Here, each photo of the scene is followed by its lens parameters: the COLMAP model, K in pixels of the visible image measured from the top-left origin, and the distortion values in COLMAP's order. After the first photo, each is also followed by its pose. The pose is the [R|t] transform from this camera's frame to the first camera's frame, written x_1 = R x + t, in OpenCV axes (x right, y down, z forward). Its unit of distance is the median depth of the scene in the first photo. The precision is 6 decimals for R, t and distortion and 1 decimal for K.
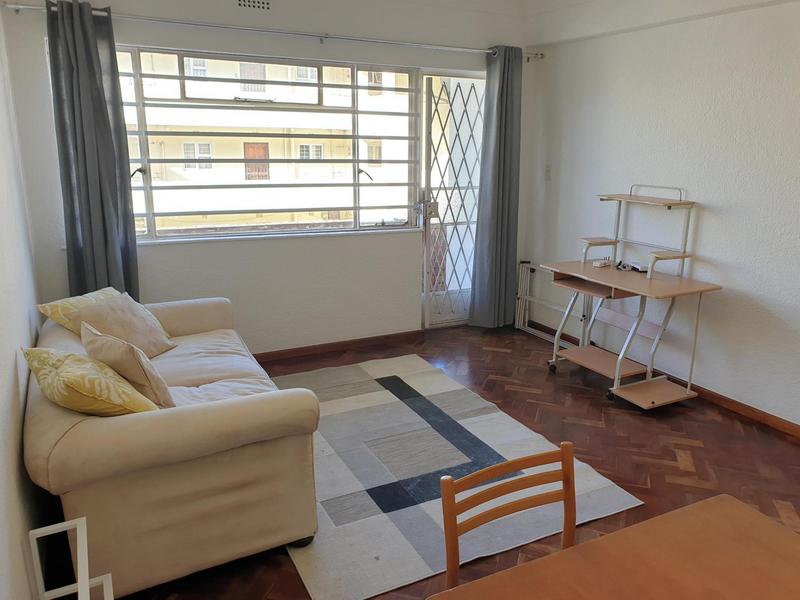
lens RADIAL K [[608.4, 0, 400.0], [0, 608.4, 300.0], [0, 0, 1]] dist [0.002992, 0.000586]
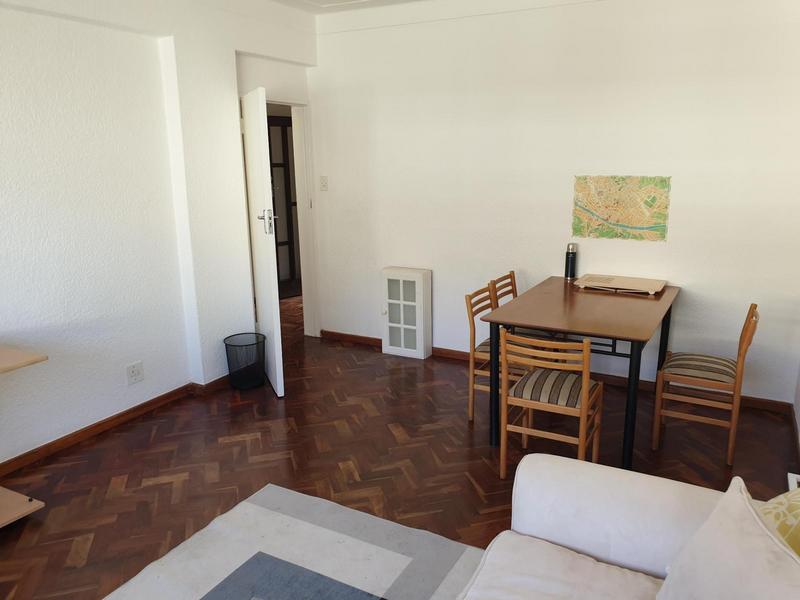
lens RADIAL K [[608.4, 0, 400.0], [0, 608.4, 300.0], [0, 0, 1]] dist [0.002992, 0.000586]
pose [[-0.552104, -0.186123, 0.812736, -0.438470], [0.229951, 0.902971, 0.362996, -0.241719], [-0.801439, 0.387301, -0.455734, 0.990241]]
